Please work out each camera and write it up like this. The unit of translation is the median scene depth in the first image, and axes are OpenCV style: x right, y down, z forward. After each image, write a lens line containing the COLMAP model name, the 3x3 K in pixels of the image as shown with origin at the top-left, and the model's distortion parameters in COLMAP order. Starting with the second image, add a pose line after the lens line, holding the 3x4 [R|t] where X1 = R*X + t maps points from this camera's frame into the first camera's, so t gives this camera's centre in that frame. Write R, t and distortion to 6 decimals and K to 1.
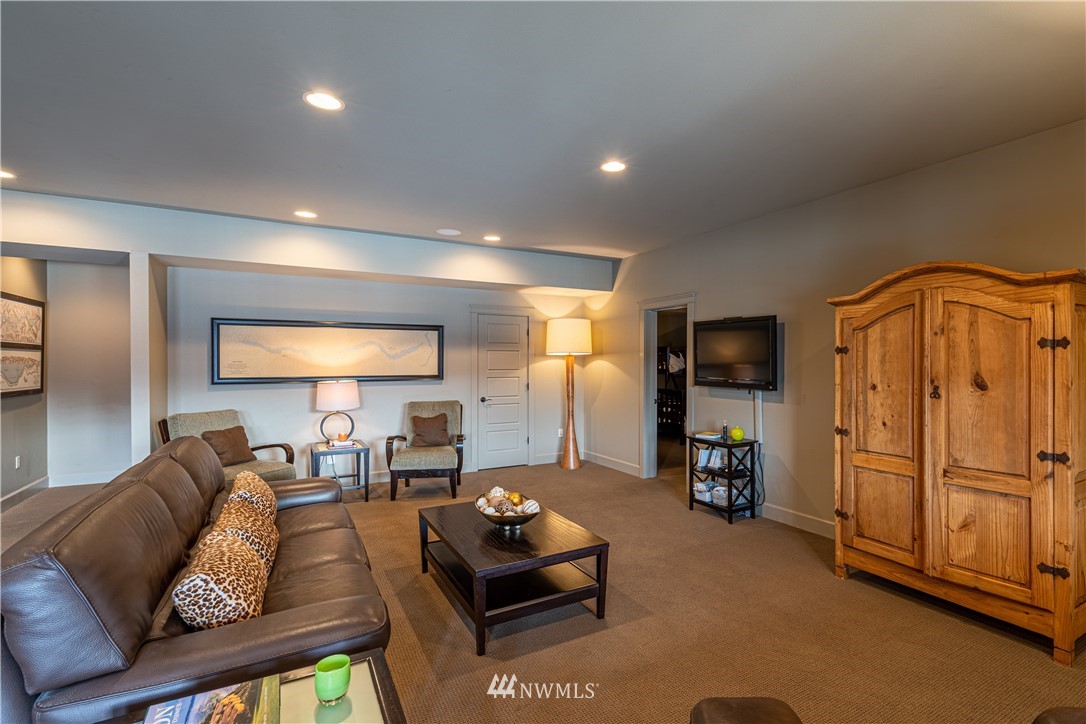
lens RADIAL K [[499.8, 0, 537.1], [0, 499.8, 365.6], [0, 0, 1]] dist [-0.002158, 0.000498]
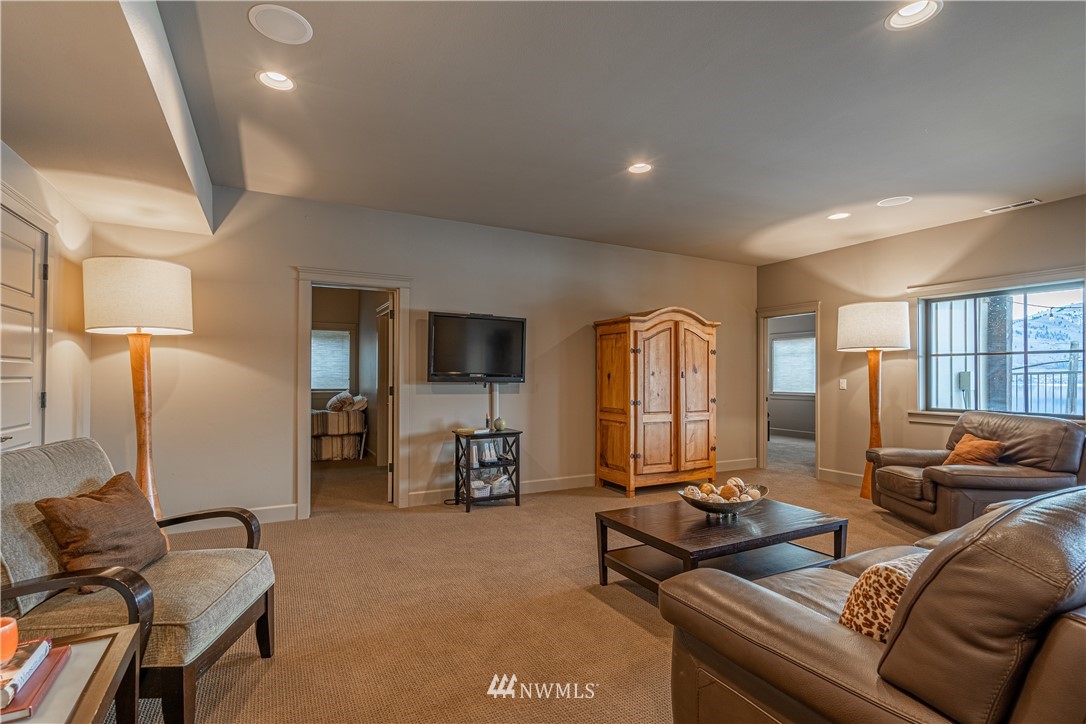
lens RADIAL K [[499.8, 0, 537.1], [0, 499.8, 365.6], [0, 0, 1]] dist [-0.002158, 0.000498]
pose [[0.010057, 0.022640, 0.999693, -0.972874], [0.000684, 0.999743, -0.022648, 0.051852], [-0.999949, 0.000912, 0.010039, 1.312140]]
